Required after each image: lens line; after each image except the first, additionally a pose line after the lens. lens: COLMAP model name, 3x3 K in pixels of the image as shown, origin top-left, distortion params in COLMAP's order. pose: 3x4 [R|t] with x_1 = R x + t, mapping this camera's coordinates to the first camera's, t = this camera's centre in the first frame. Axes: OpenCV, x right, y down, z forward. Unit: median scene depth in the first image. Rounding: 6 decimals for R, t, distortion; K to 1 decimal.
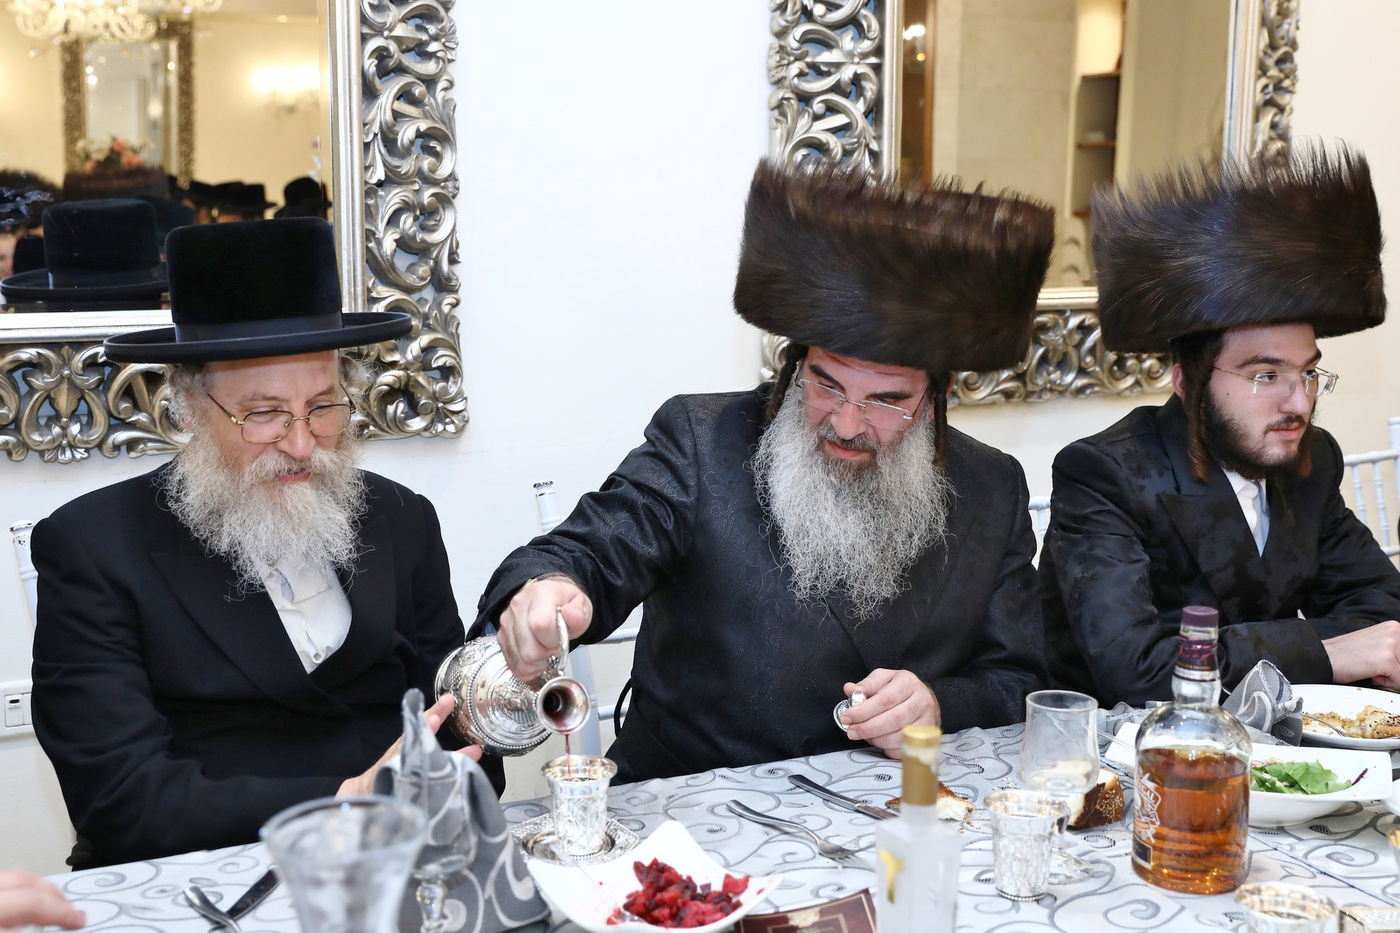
lens RADIAL K [[1722.2, 0, 677.0], [0, 1722.2, 433.4], [0, 0, 1]] dist [0.021694, 0.052837]
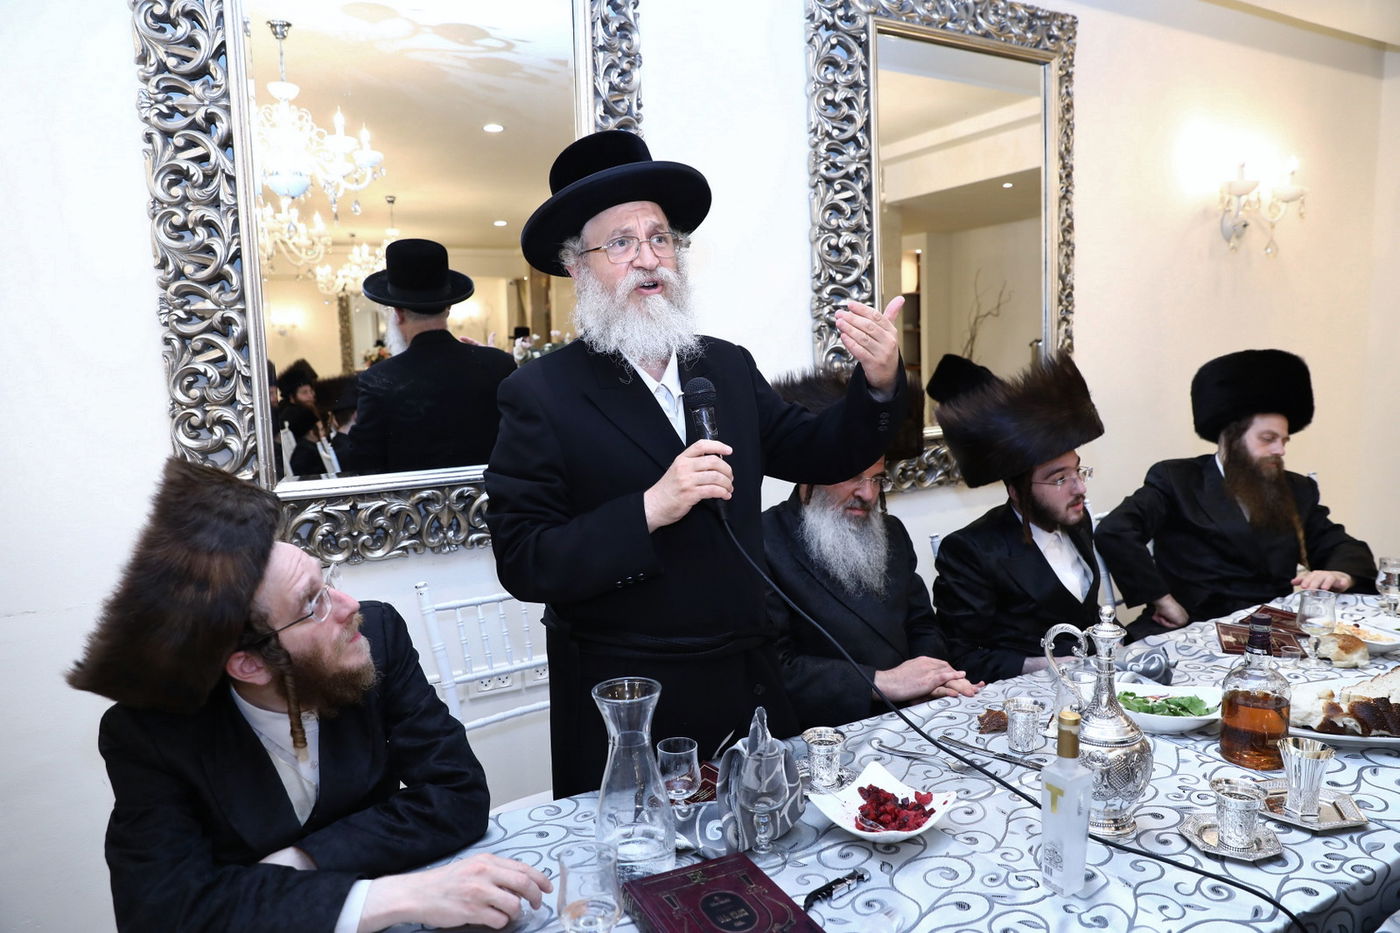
lens RADIAL K [[938.0, 0, 698.1], [0, 938.0, 470.6], [0, 0, 1]] dist [-0.115073, 0.094969]
pose [[0.998014, -0.042695, 0.046312, -0.128711], [0.043489, 0.998921, -0.016285, -0.037279], [-0.045566, 0.018266, 0.998794, 0.042620]]
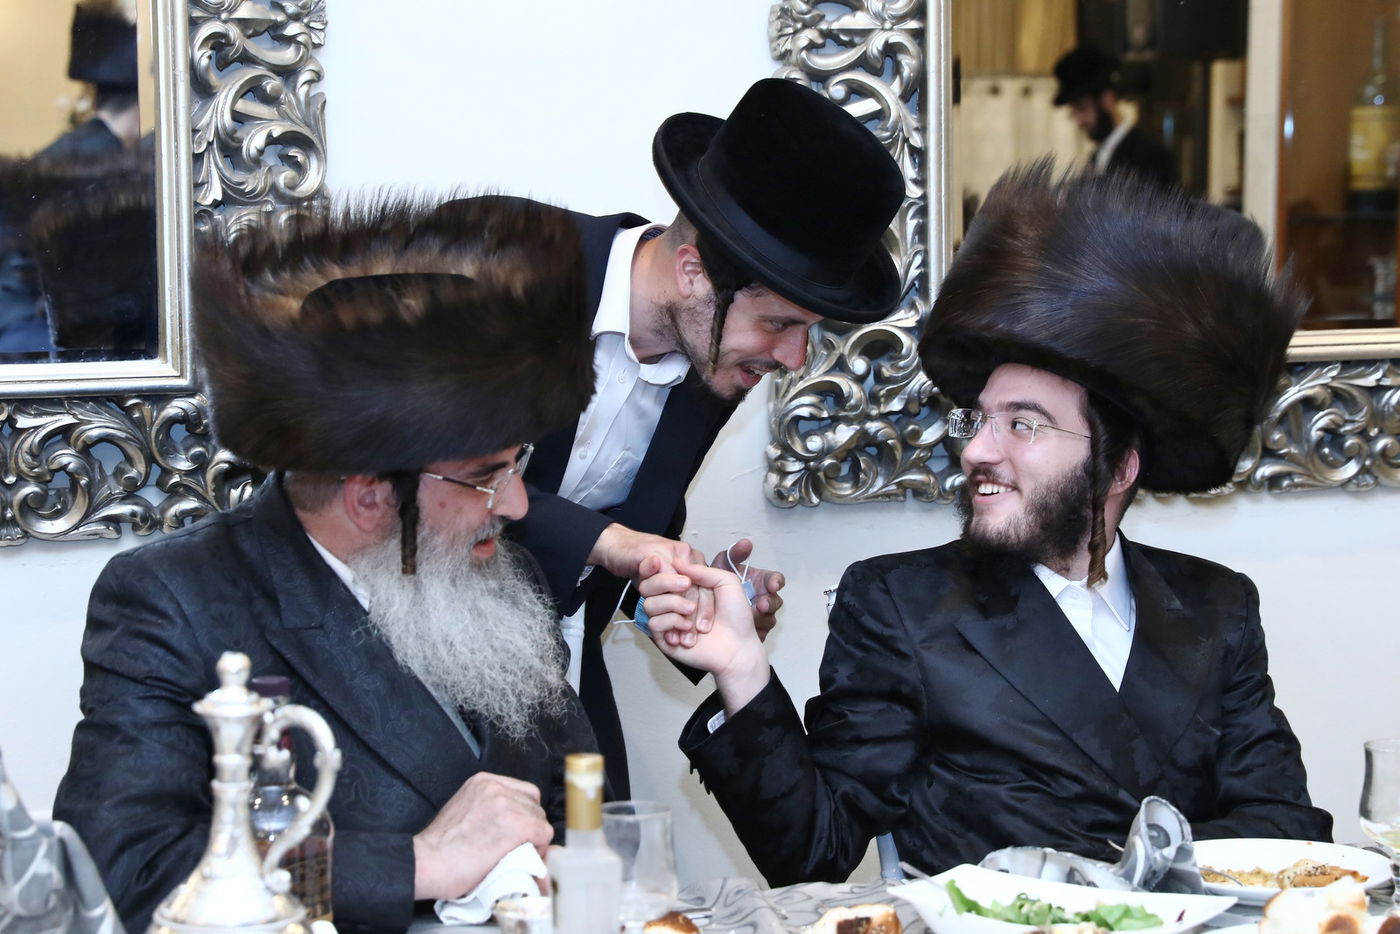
lens RADIAL K [[3325.0, 0, 718.6], [0, 3325.0, 390.6], [0, 0, 1]] dist [0.156589, 0.532051]
pose [[0.985234, 0.000390, -0.171215, 0.302720], [-0.011432, 0.997915, -0.063516, 0.032147], [0.170833, 0.064535, 0.983184, -0.434154]]
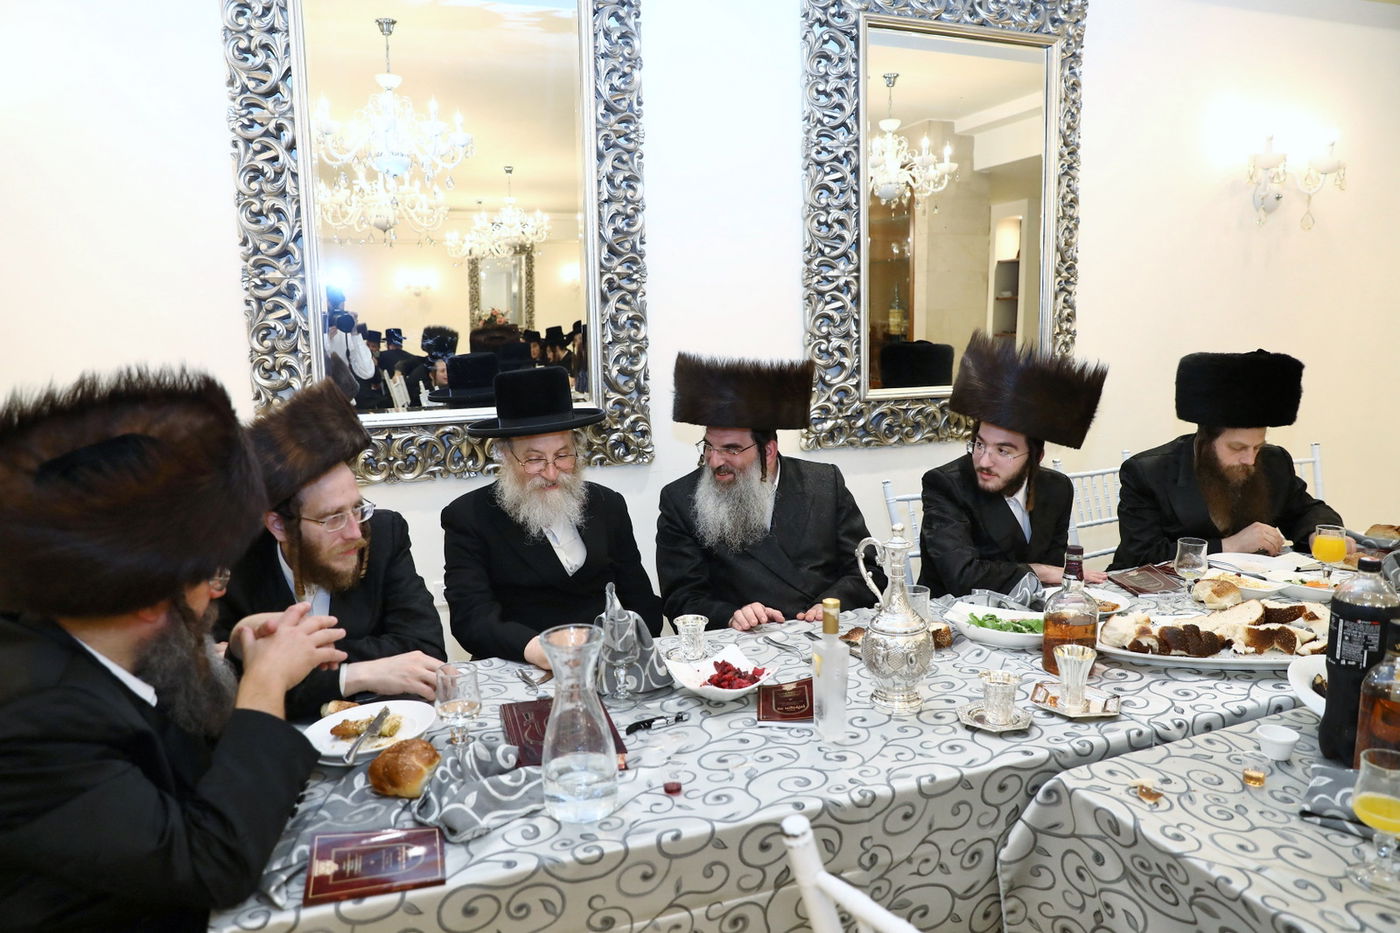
lens RADIAL K [[938.0, 0, 698.1], [0, 938.0, 470.6], [0, 0, 1]] dist [-0.115073, 0.094969]
pose [[0.994697, -0.007182, -0.102602, 0.045912], [0.009027, 0.999806, 0.017533, -0.009961], [0.102456, -0.018366, 0.994568, -0.107373]]
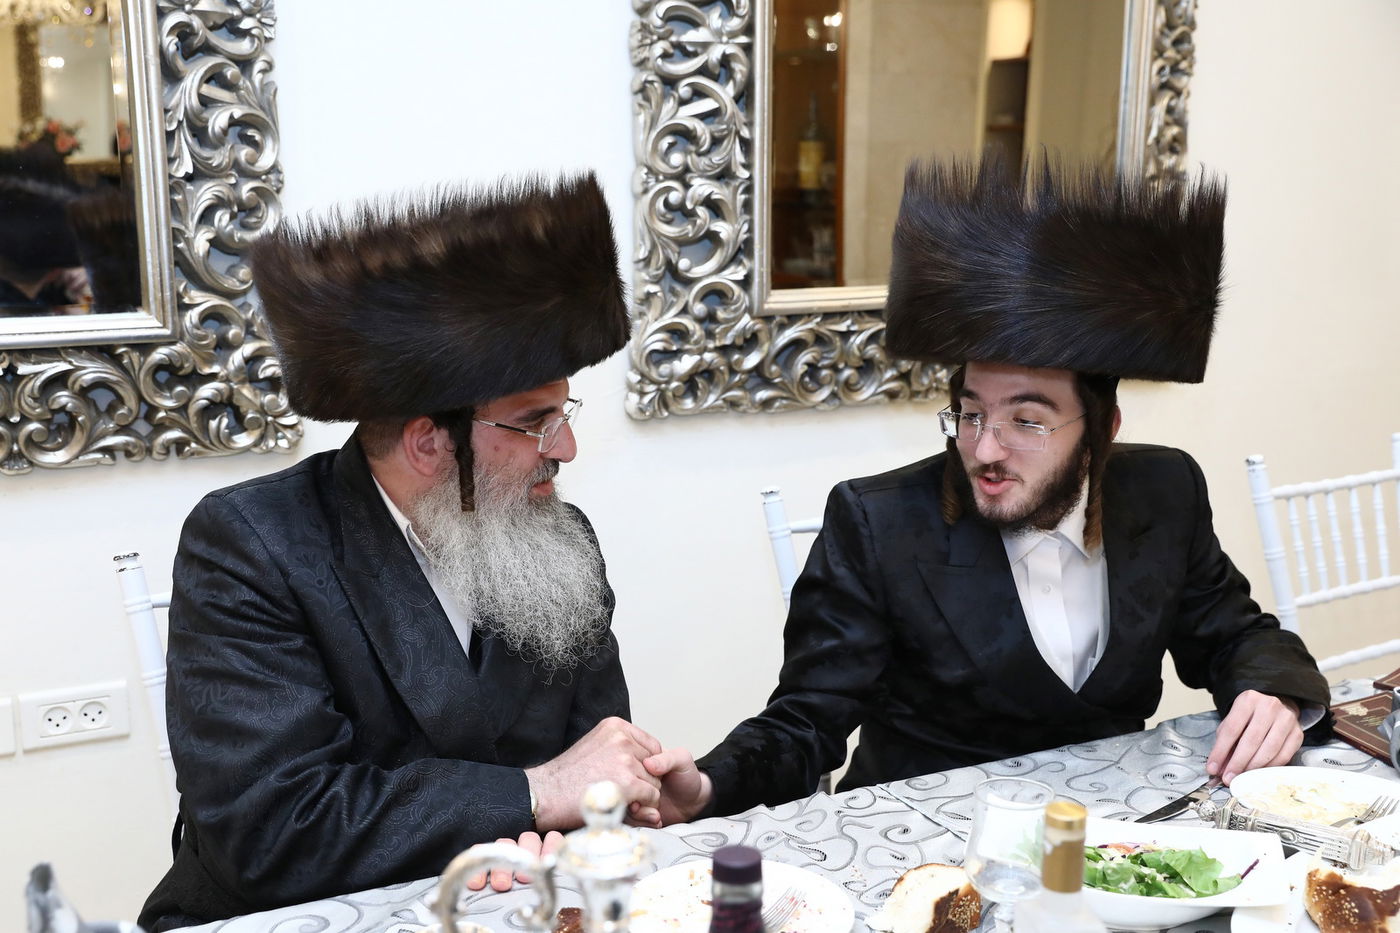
lens RADIAL K [[1570.0, 0, 675.5], [0, 1570.0, 502.3], [0, 0, 1]] dist [0.004749, 0.070443]
pose [[0.999635, -0.008871, 0.025514, 0.058912], [0.007107, 0.997632, 0.068407, -0.028385], [-0.026061, -0.068201, 0.997331, 0.153417]]
